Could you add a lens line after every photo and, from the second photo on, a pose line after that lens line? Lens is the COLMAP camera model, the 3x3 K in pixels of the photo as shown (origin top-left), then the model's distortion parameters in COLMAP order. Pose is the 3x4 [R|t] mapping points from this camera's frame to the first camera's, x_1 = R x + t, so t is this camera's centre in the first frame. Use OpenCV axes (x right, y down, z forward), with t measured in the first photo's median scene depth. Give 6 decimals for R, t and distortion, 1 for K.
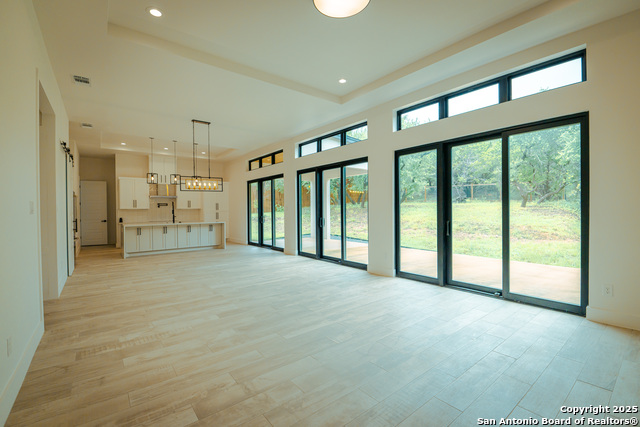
lens RADIAL K [[288.5, 0, 322.9], [0, 288.5, 211.6], [0, 0, 1]] dist [-0.013938, -0.000300]
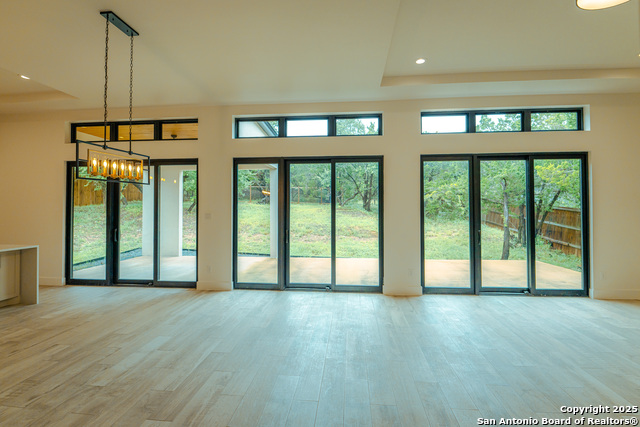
lens RADIAL K [[252.6, 0, 321.0], [0, 252.6, 215.3], [0, 0, 1]] dist [-0.002990, -0.000222]
pose [[0.676126, 0.020294, 0.736506, -0.223704], [-0.003114, 0.999690, -0.024687, 0.000729], [-0.736779, 0.014397, 0.675980, 0.283864]]
